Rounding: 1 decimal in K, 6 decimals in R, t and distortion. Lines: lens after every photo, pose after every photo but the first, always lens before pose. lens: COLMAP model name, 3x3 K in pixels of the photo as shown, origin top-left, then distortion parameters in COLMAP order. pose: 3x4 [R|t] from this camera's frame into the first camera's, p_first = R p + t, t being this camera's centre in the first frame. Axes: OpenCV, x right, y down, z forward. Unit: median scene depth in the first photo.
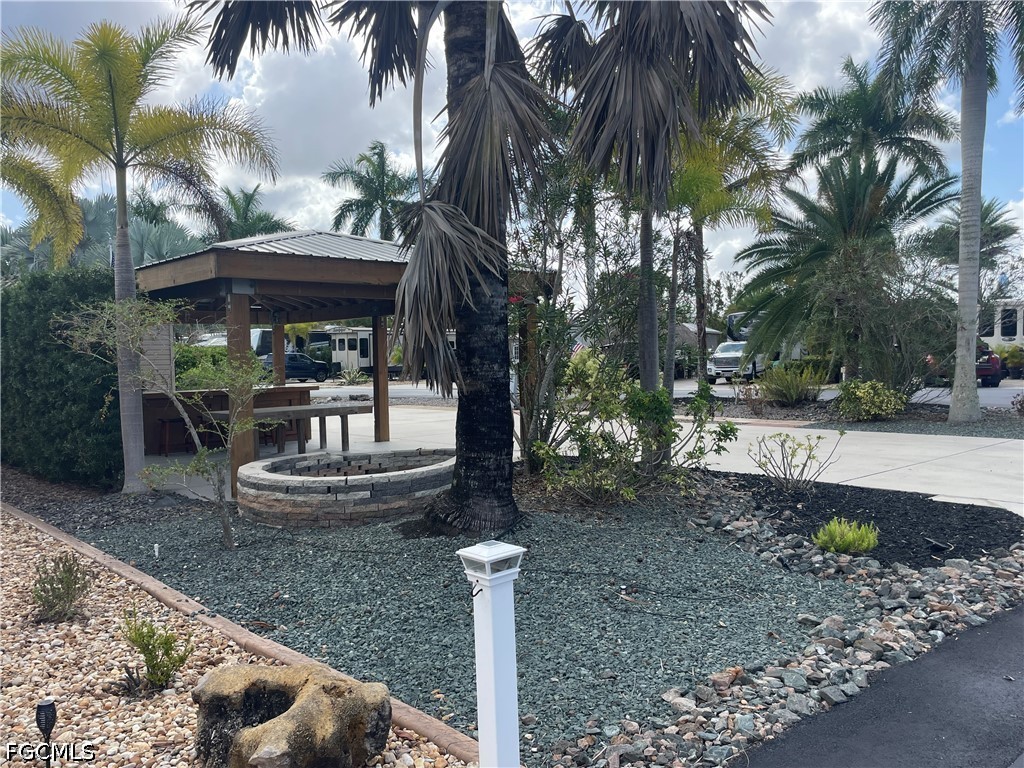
lens RADIAL K [[844.5, 0, 514.2], [0, 844.5, 382.1], [0, 0, 1]] dist [0.035757, -0.012479]
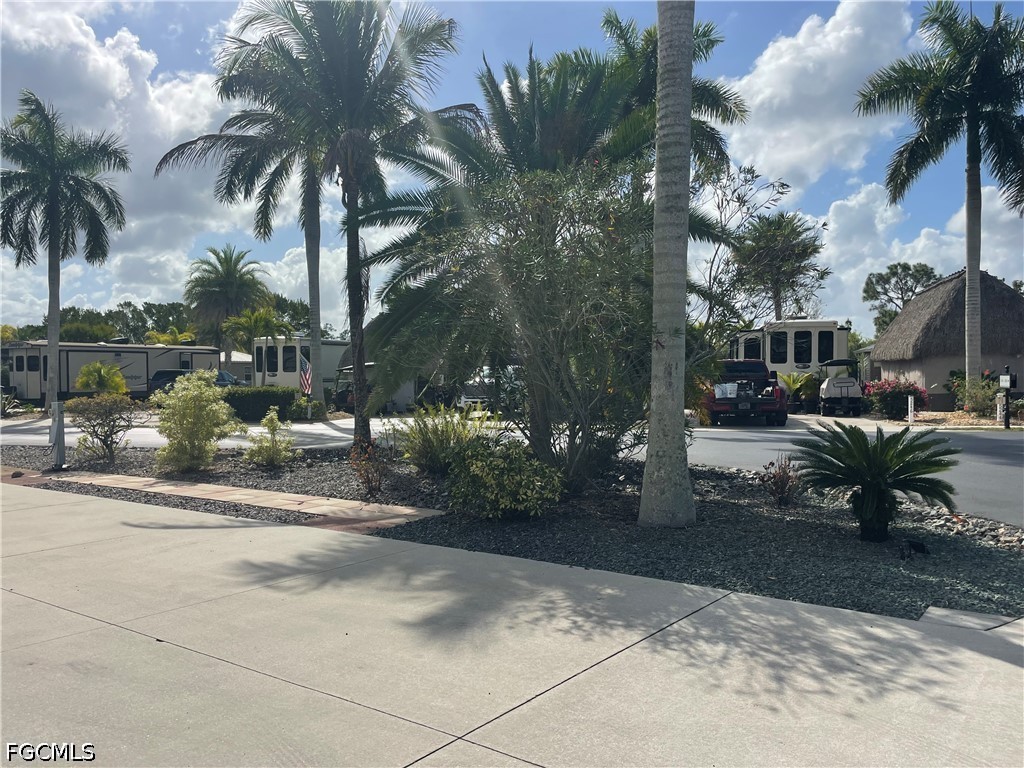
lens RADIAL K [[844.5, 0, 510.1], [0, 844.5, 385.3], [0, 0, 1]] dist [0.035757, -0.012479]
pose [[0.985266, 0.008099, 0.170836, 0.162726], [-0.004065, 0.999705, -0.023951, -0.011834], [-0.170980, 0.022904, 0.985008, 0.238342]]
